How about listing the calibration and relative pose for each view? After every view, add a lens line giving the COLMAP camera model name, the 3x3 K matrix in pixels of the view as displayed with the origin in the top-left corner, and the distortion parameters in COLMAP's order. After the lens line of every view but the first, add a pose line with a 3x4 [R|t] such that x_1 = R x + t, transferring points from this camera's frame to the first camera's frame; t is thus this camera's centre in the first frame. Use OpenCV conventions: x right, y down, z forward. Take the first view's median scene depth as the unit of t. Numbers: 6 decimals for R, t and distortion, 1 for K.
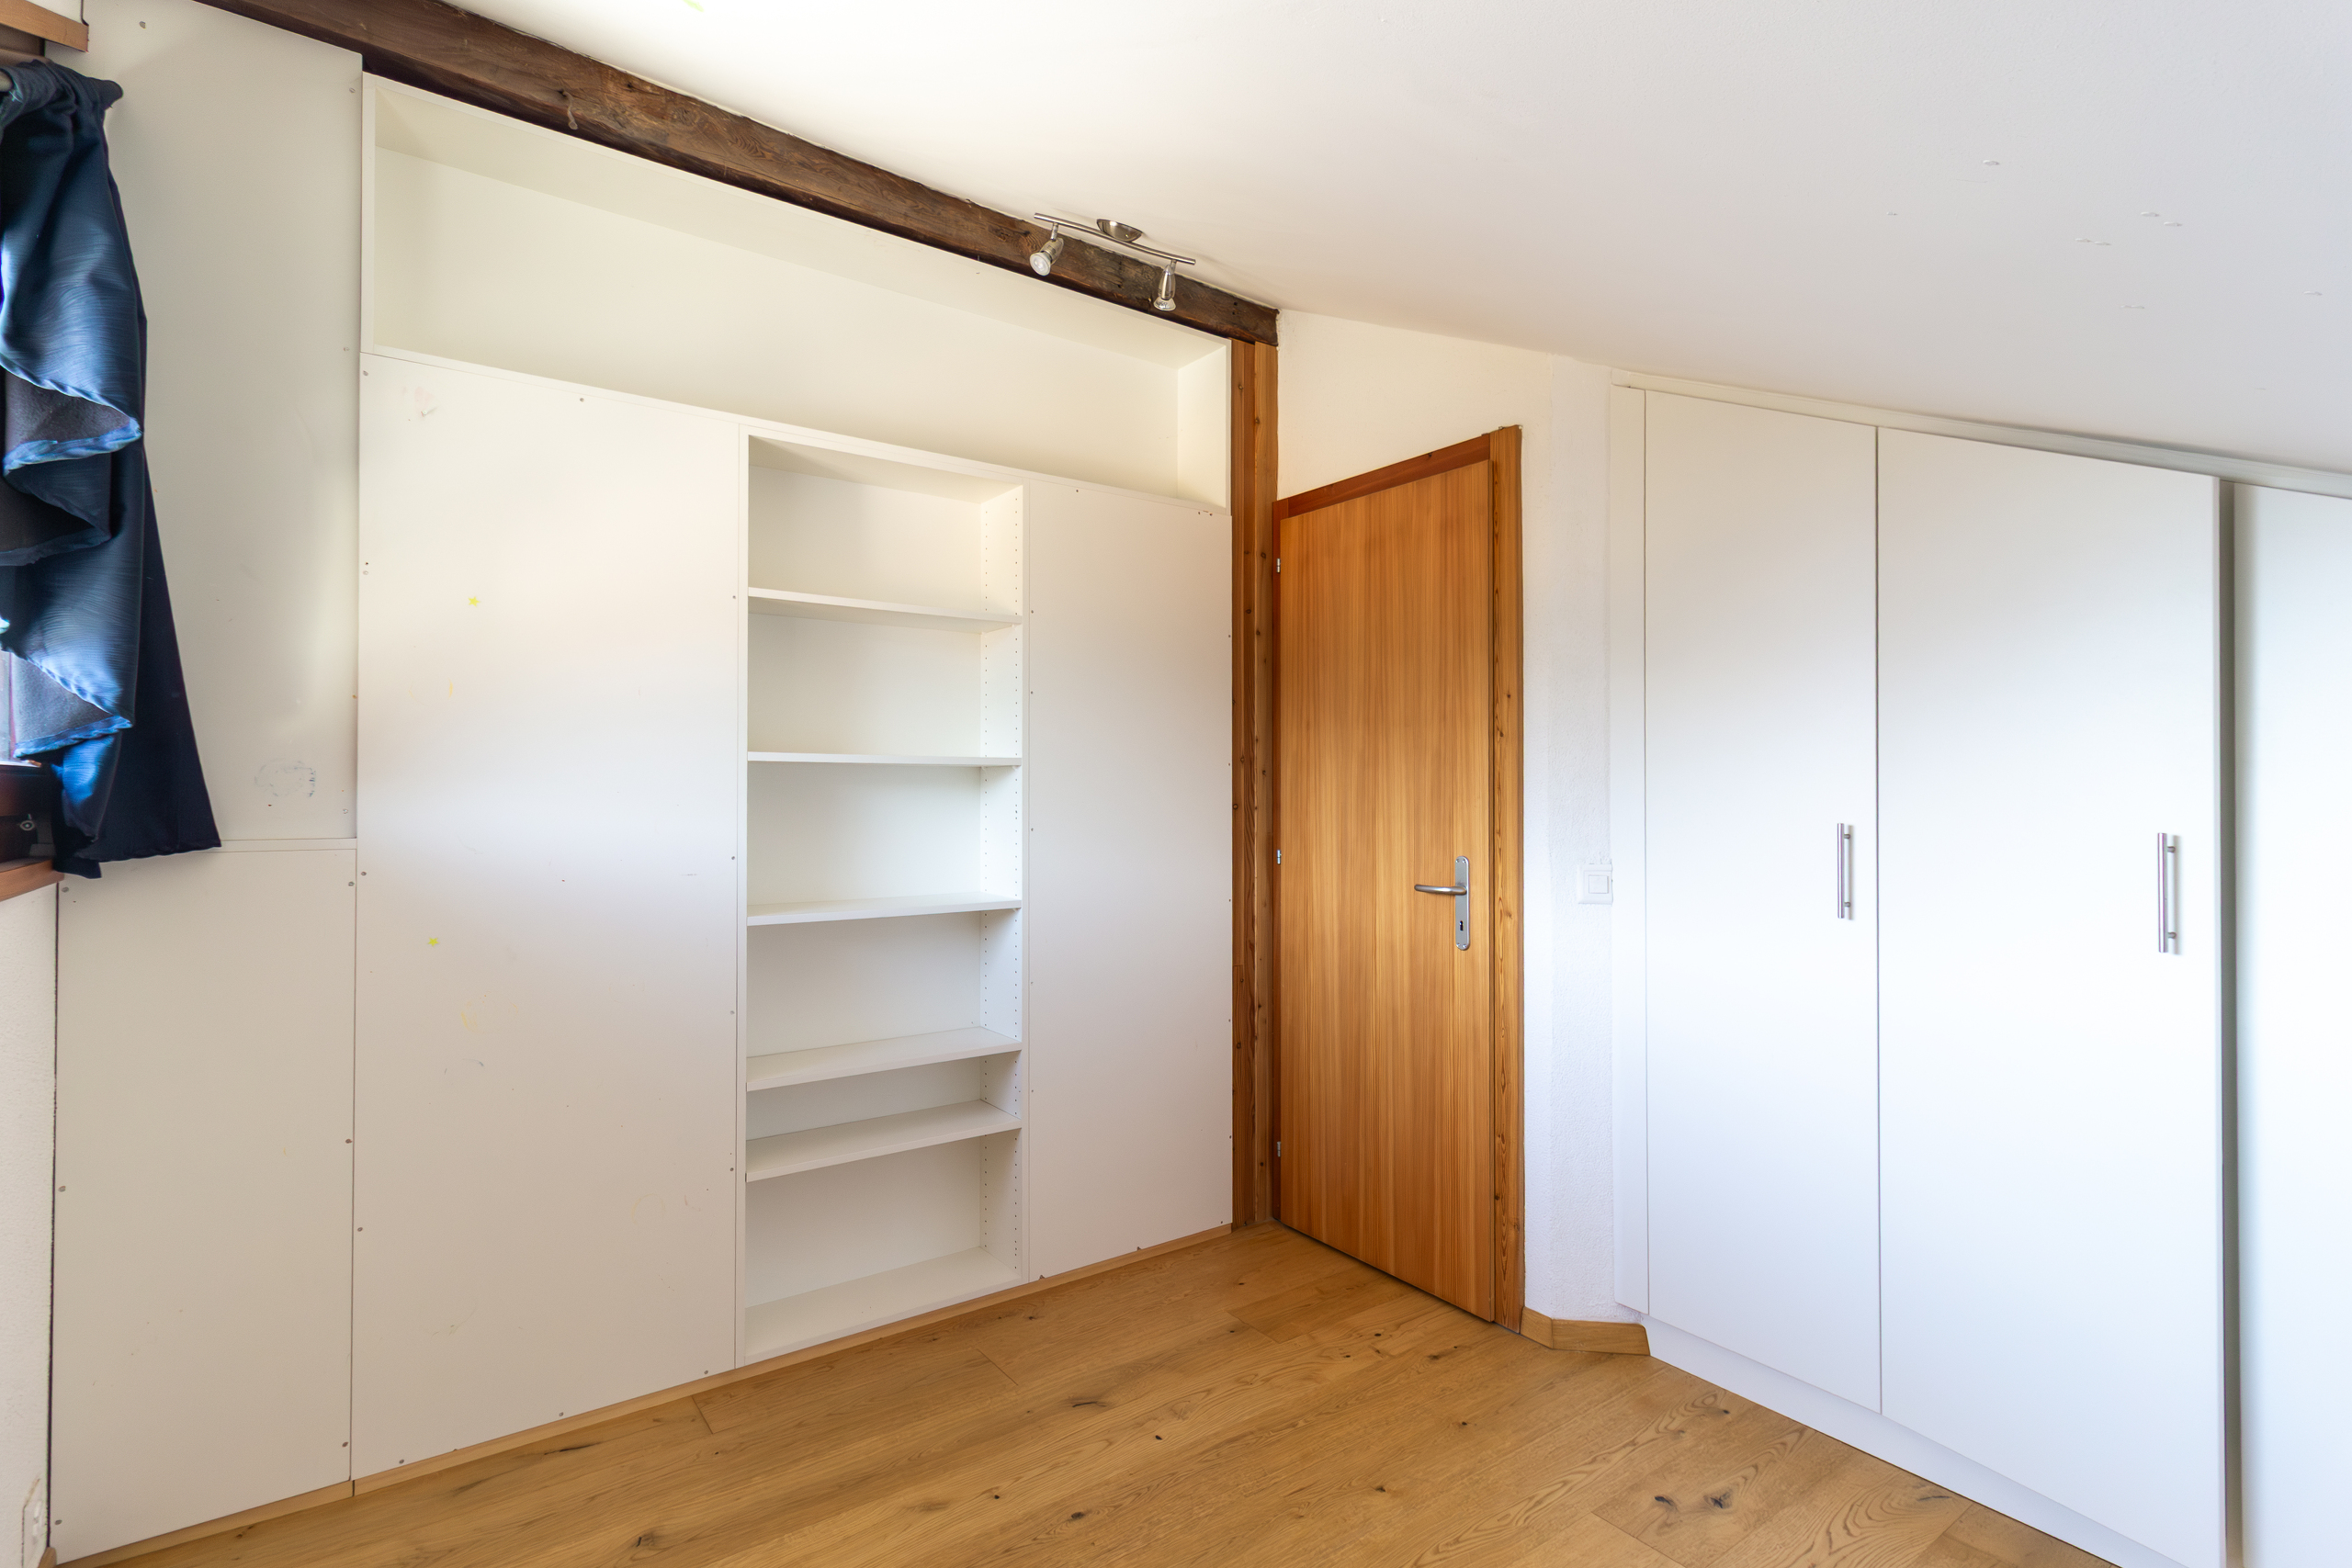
lens RADIAL K [[1121.0, 0, 1174.8], [0, 1121.0, 785.5], [0, 0, 1]] dist [0.009207, -0.001527]
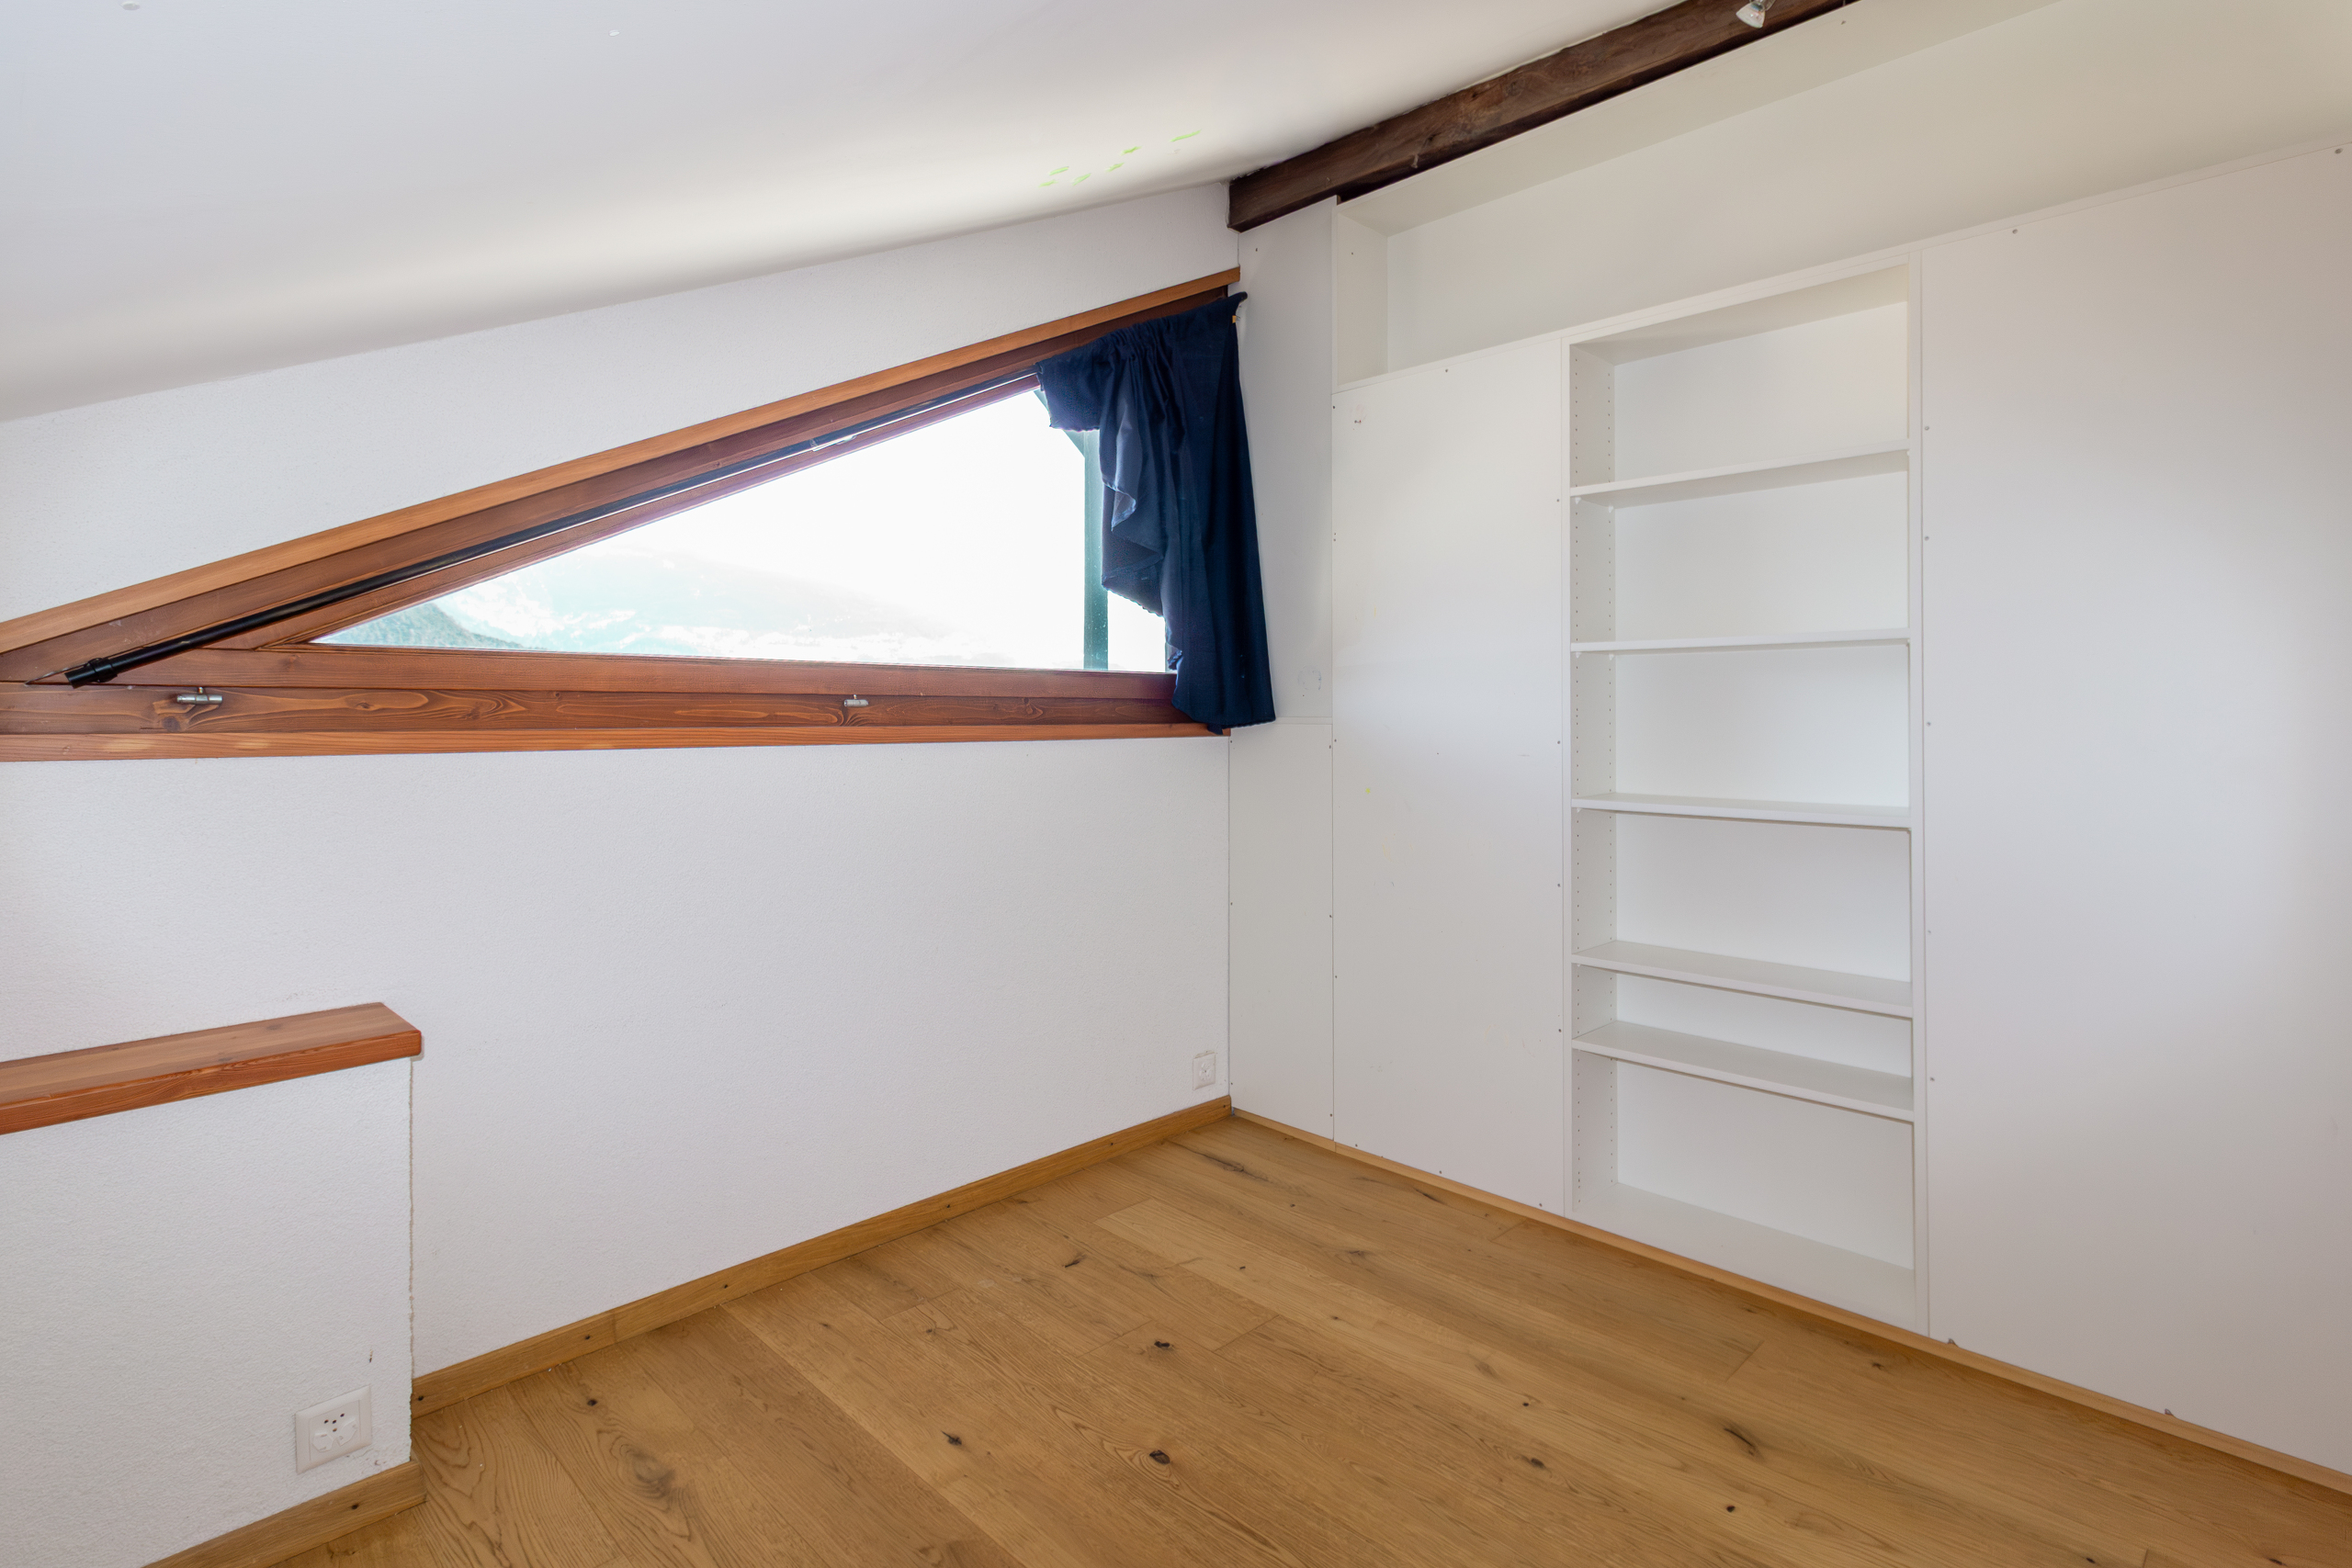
lens RADIAL K [[1121.0, 0, 1129.7], [0, 1121.0, 703.5], [0, 0, 1]] dist [0.009207, -0.001527]
pose [[0.147261, -0.007359, -0.989070, 0.649940], [0.007760, 0.999950, -0.006284, 0.032977], [0.989067, -0.006749, 0.147311, 0.459819]]
